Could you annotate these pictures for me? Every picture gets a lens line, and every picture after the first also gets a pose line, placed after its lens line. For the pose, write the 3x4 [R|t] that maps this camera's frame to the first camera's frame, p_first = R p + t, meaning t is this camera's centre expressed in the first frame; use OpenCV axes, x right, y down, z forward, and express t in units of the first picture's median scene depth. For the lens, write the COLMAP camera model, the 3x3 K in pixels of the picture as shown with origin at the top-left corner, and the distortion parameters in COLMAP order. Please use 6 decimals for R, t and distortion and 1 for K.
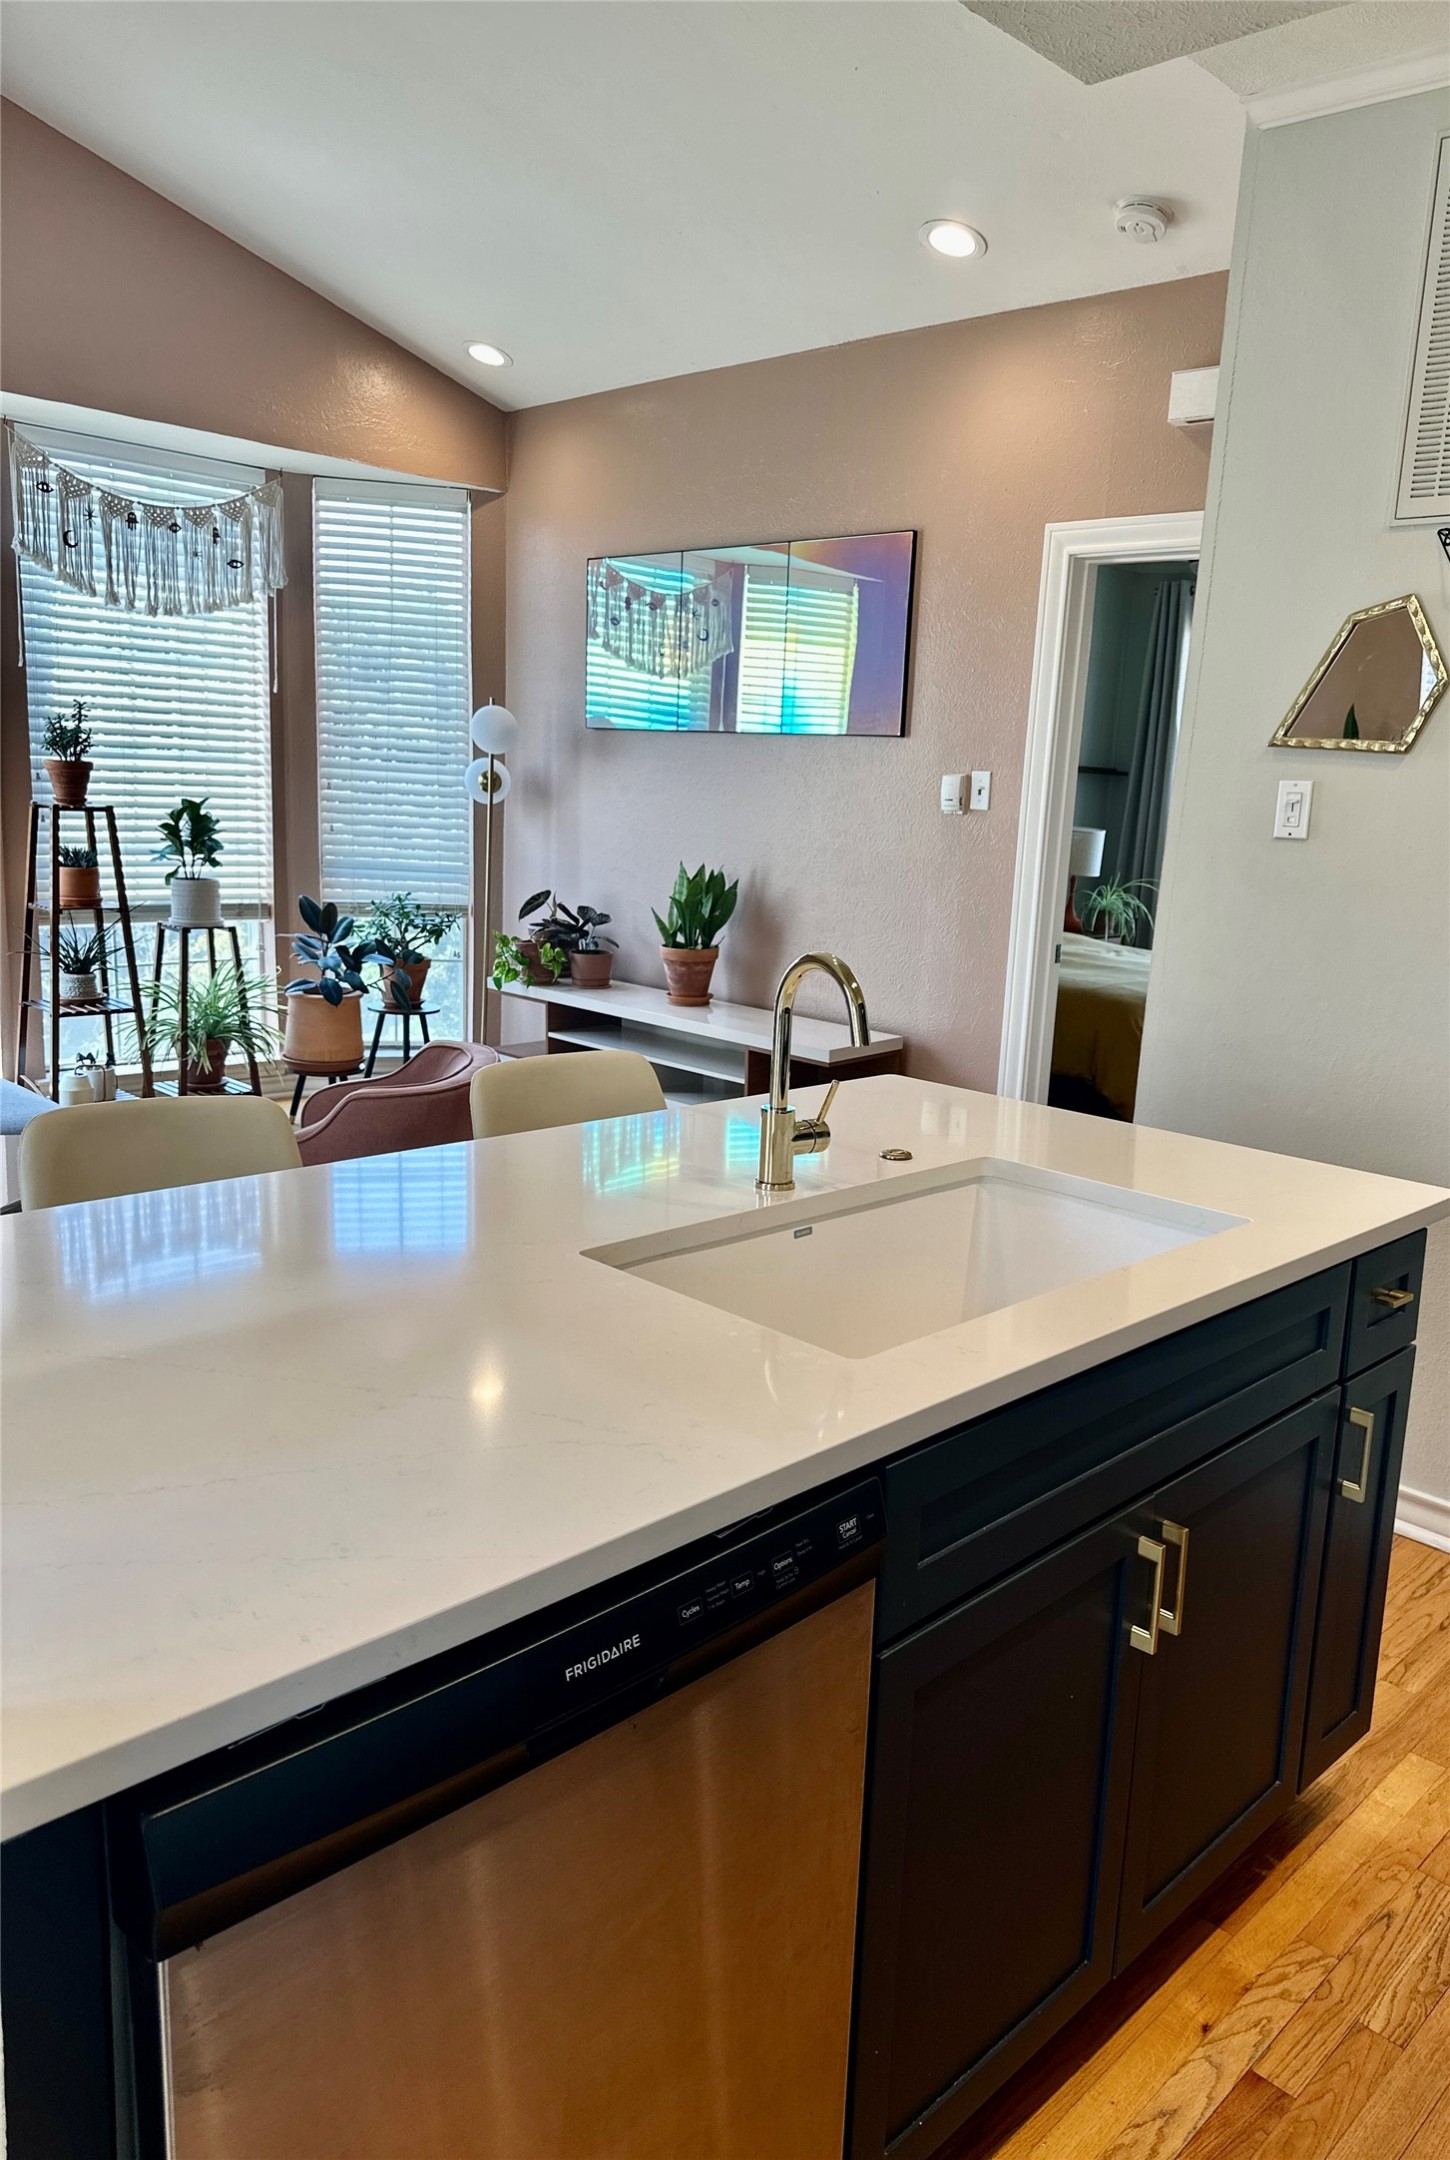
lens RADIAL K [[1543.0, 0, 810.0], [0, 1543.0, 1087.3], [0, 0, 1]] dist [0.018774, -0.009010]
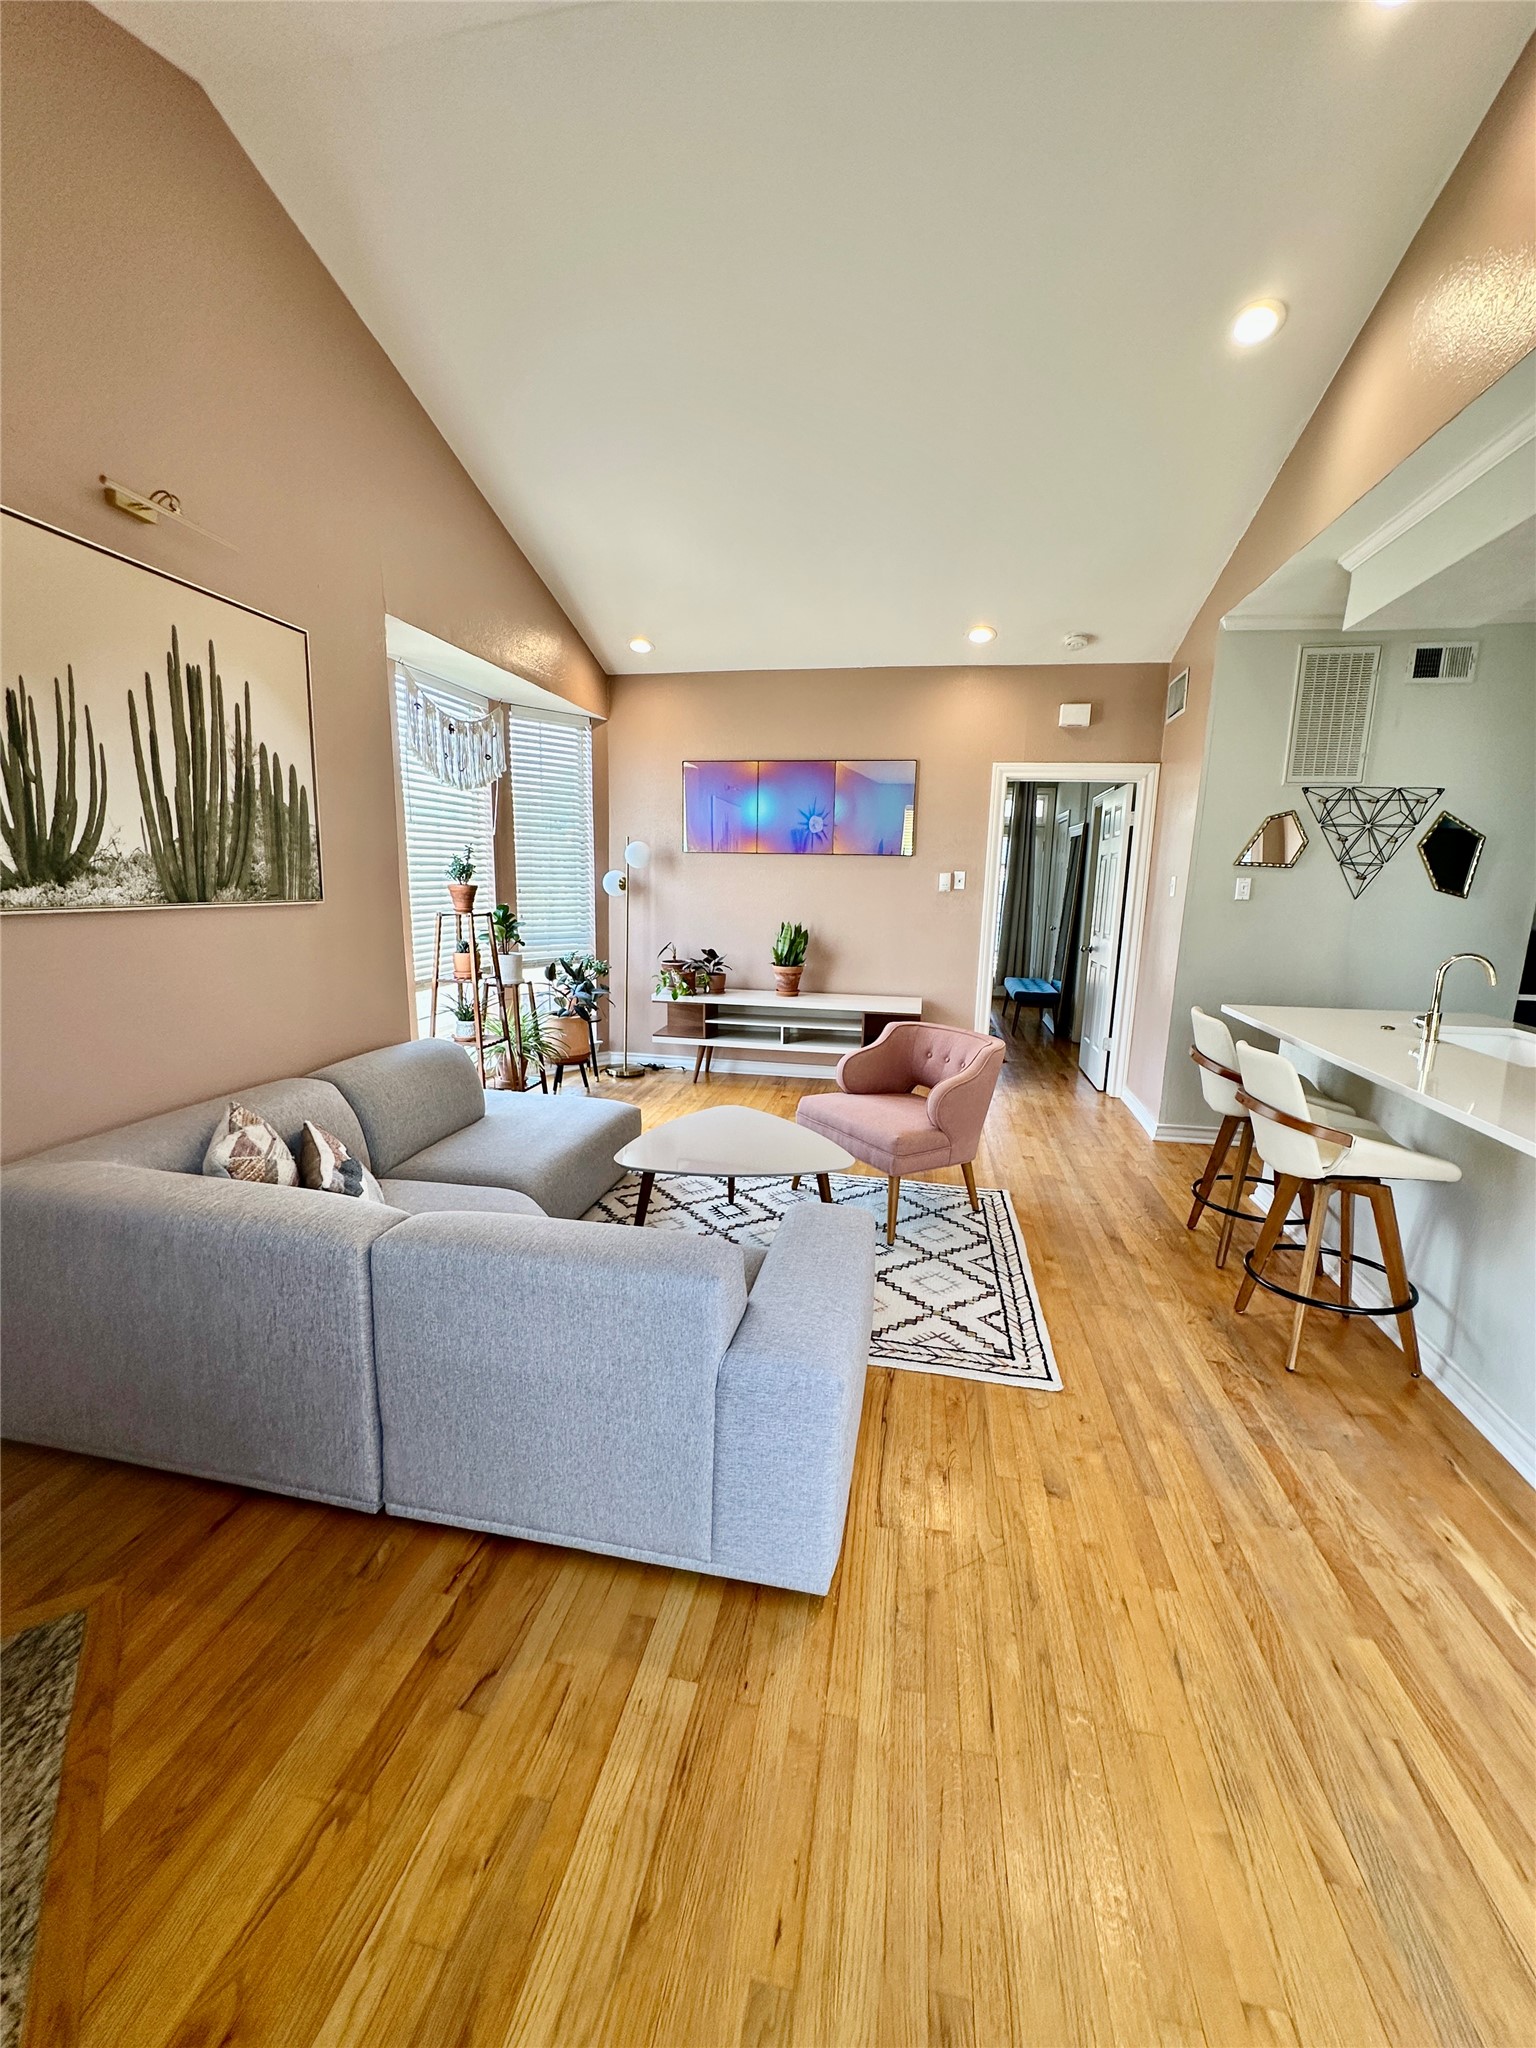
lens RADIAL K [[816.2, 0, 767.9], [0, 816.2, 1023.3], [0, 0, 1]] dist [-0.002943, 0.000734]
pose [[0.843321, -0.131461, 0.521084, -0.633064], [0.128808, 0.990801, 0.041500, -0.064475], [-0.521746, 0.032122, 0.852496, 0.140880]]
